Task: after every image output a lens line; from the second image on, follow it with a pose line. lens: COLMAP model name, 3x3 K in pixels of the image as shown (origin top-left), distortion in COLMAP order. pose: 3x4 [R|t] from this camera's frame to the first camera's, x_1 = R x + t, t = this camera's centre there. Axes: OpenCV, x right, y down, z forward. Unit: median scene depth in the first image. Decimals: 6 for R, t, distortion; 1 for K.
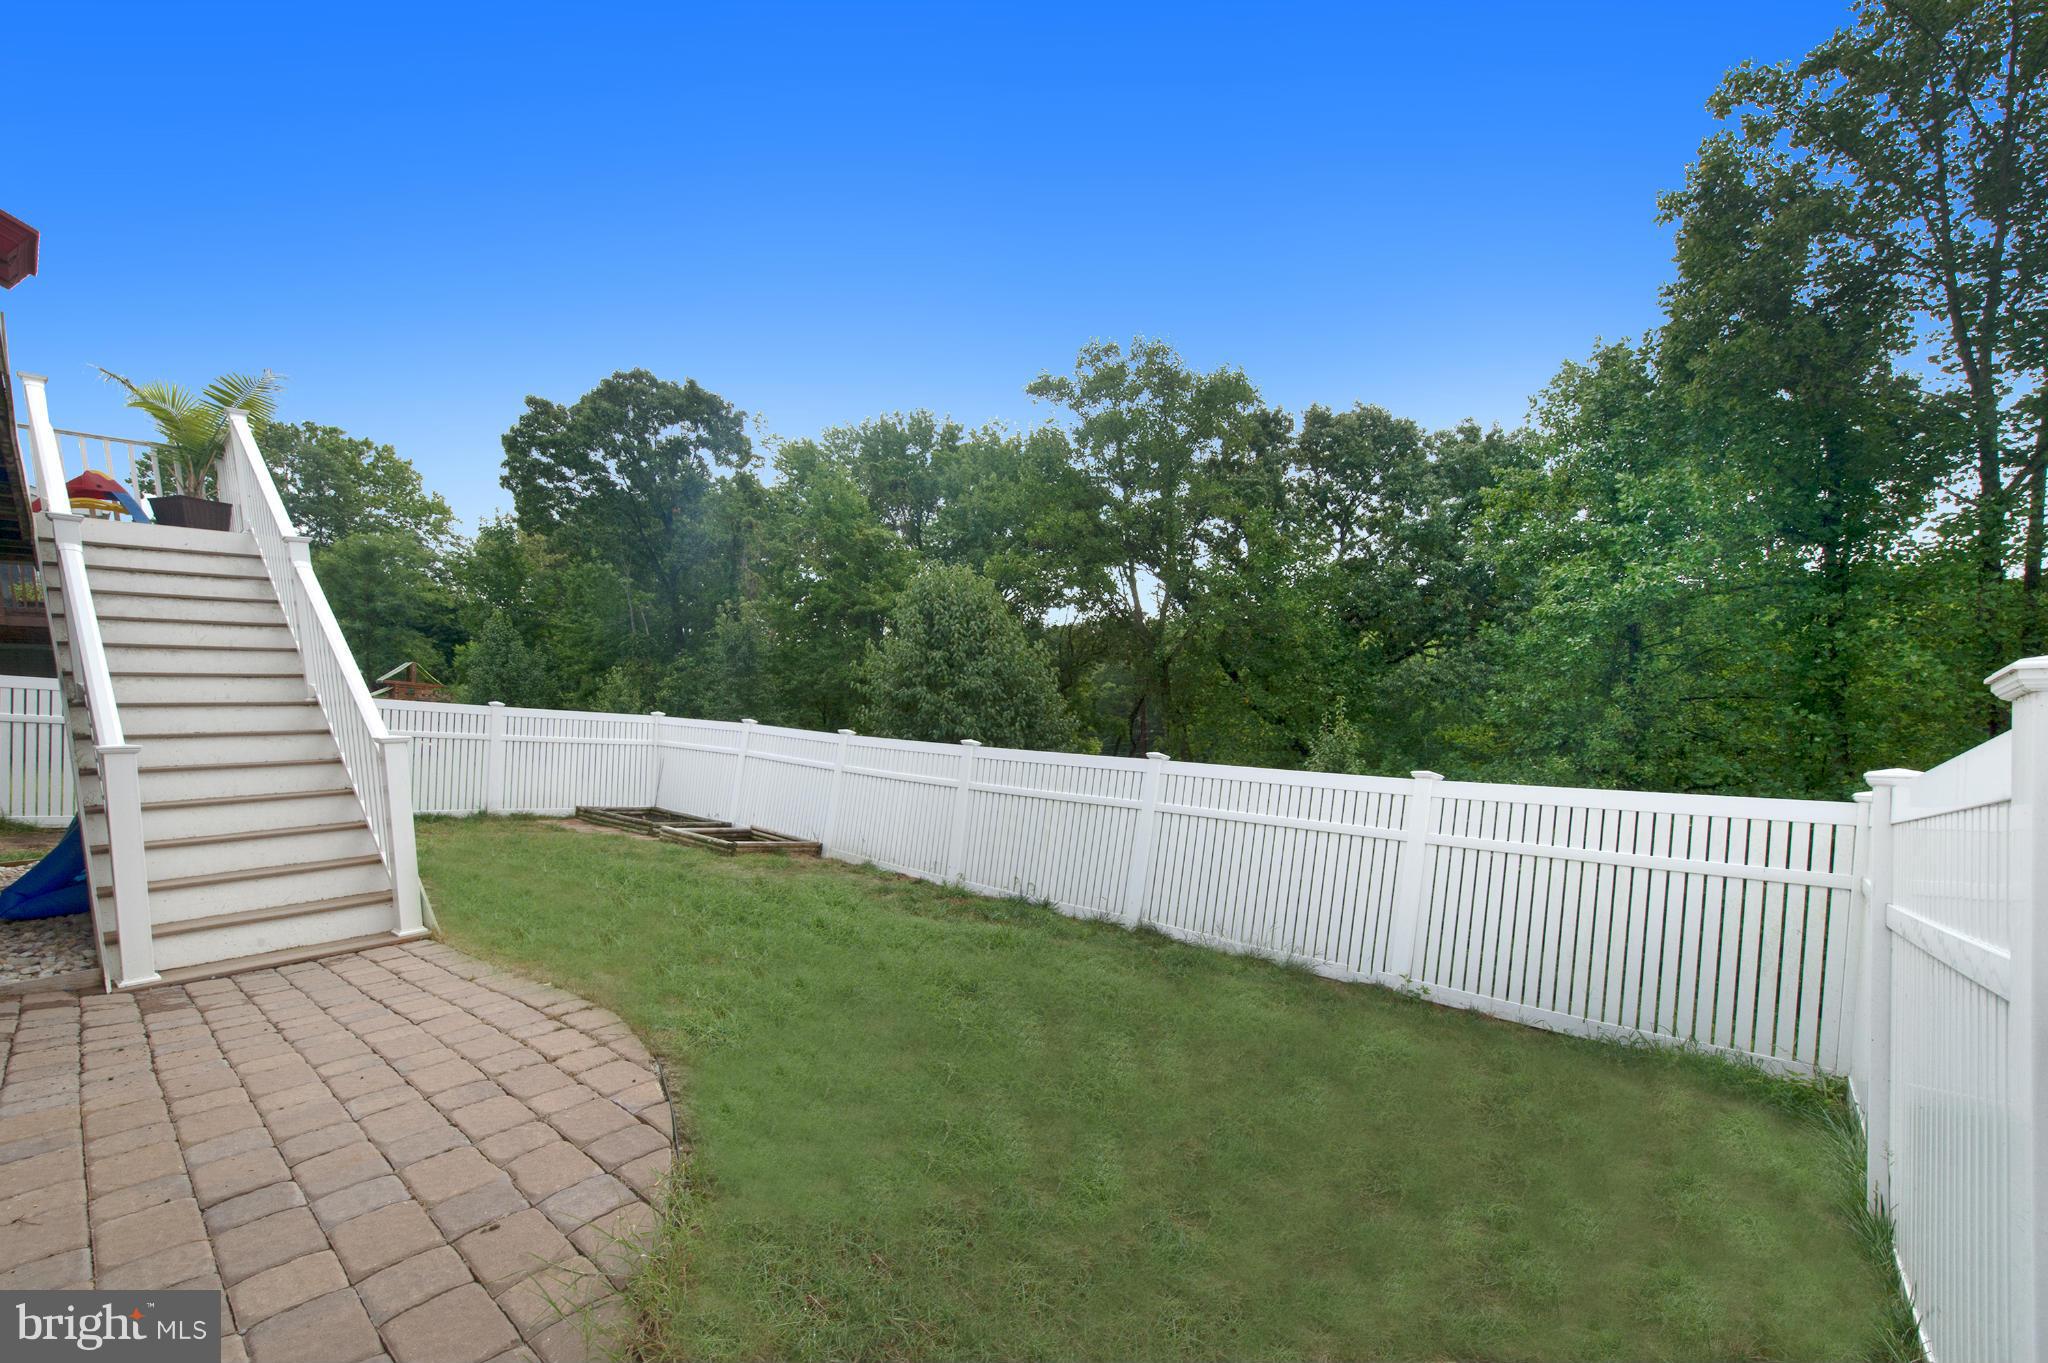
lens RADIAL K [[802.9, 0, 1024.0], [0, 802.9, 681.5], [0, 0, 1]] dist [0.001876, 0.000265]
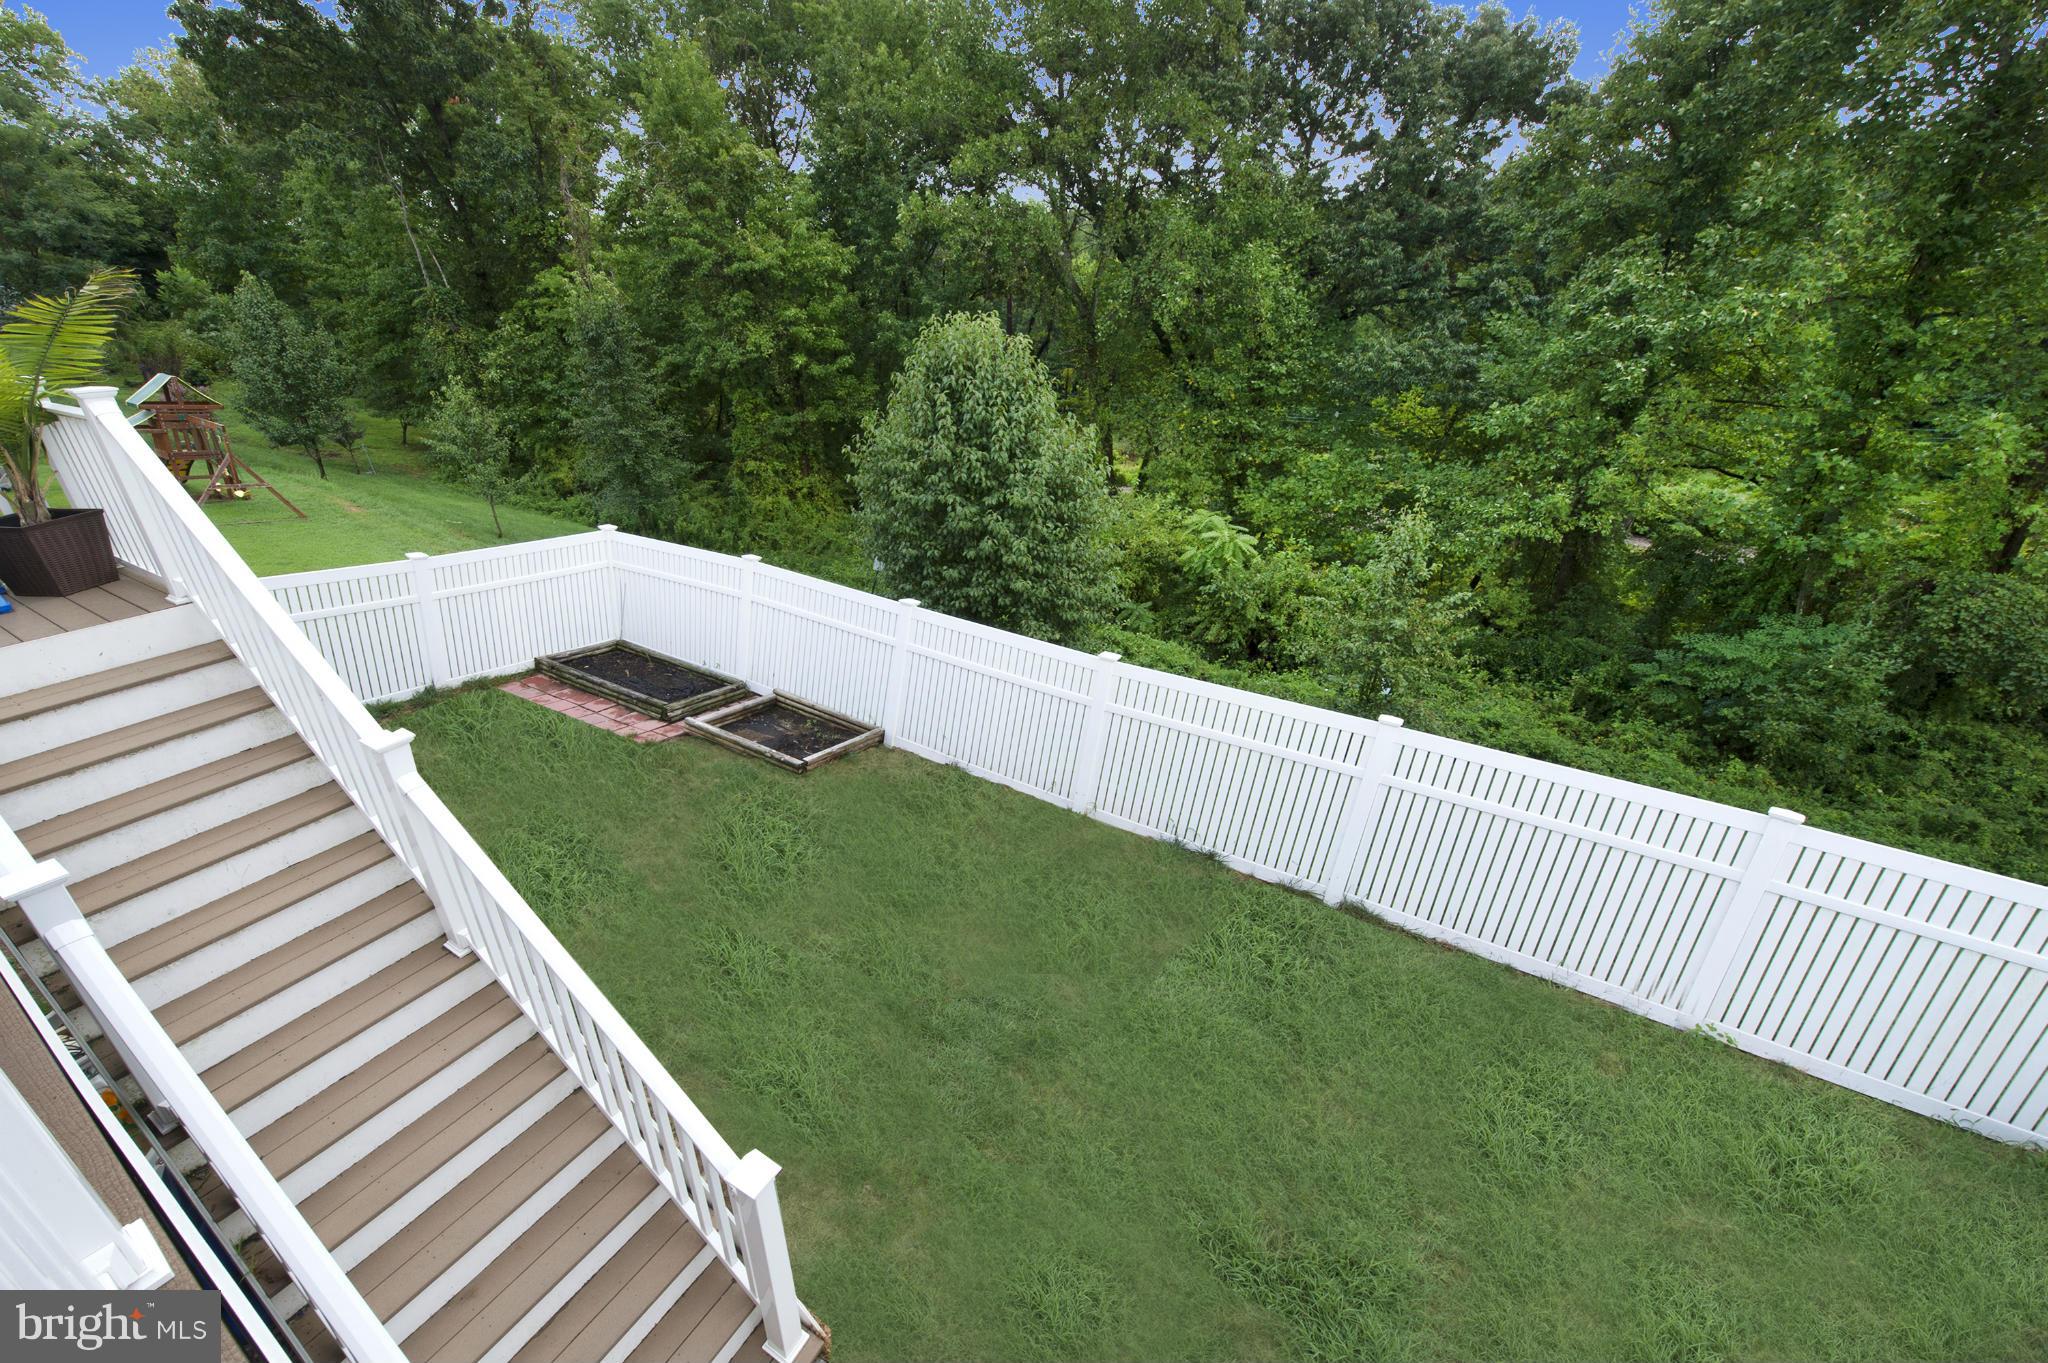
lens RADIAL K [[863.6, 0, 973.2], [0, 863.6, 677.2], [0, 0, 1]] dist [0.008883, -0.000435]
pose [[0.994823, -0.022269, 0.099154, -0.221726], [-0.018362, 0.920249, 0.390902, -0.182566], [-0.099951, -0.390699, 0.915076, 0.170854]]
